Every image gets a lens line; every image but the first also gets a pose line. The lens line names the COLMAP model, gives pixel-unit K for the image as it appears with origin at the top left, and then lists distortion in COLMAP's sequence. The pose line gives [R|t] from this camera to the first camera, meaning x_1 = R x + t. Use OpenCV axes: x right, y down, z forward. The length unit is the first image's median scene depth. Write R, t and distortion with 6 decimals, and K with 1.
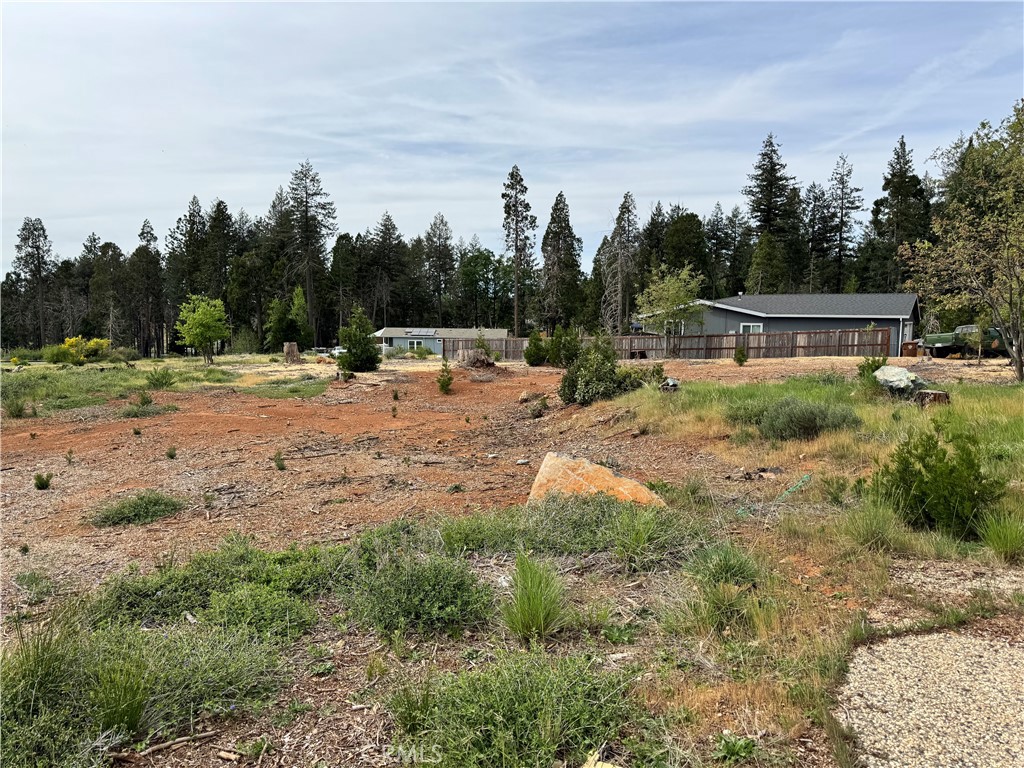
lens RADIAL K [[714.4, 0, 513.7], [0, 714.4, 389.0], [0, 0, 1]] dist [0.079923, -0.100696]
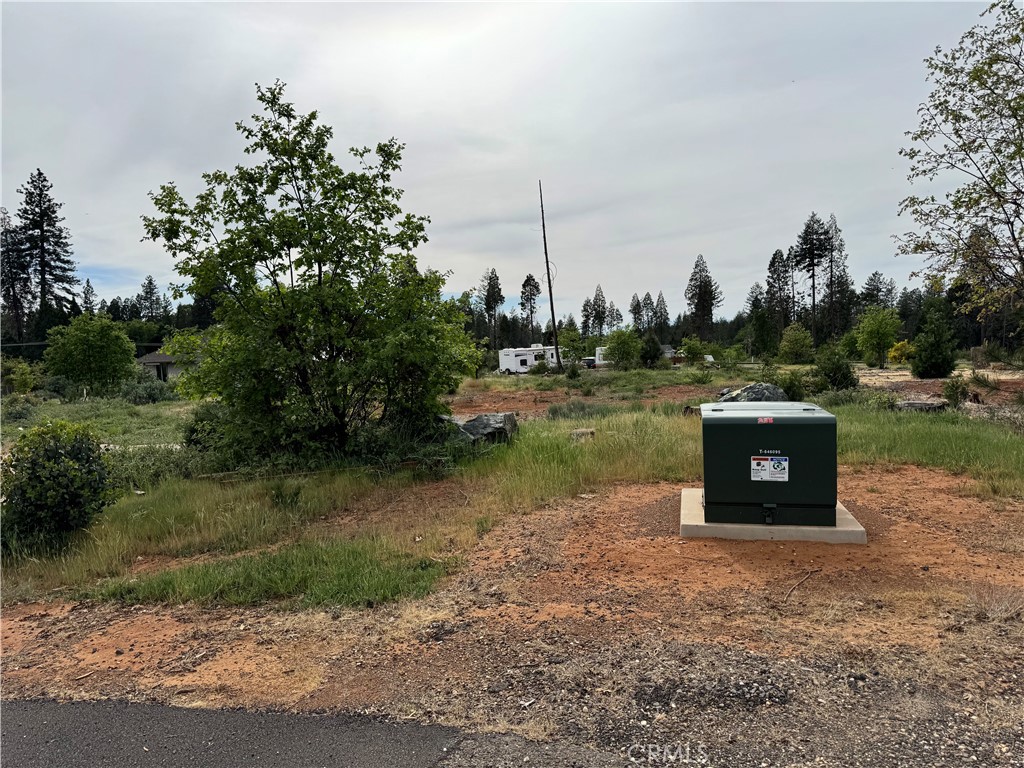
lens RADIAL K [[714.4, 0, 508.6], [0, 714.4, 374.5], [0, 0, 1]] dist [0.079923, -0.100696]
pose [[0.328700, 0.027802, -0.944025, 2.841342], [-0.046638, 0.998825, 0.013177, -0.077837], [0.943282, 0.039696, 0.329611, 0.729086]]
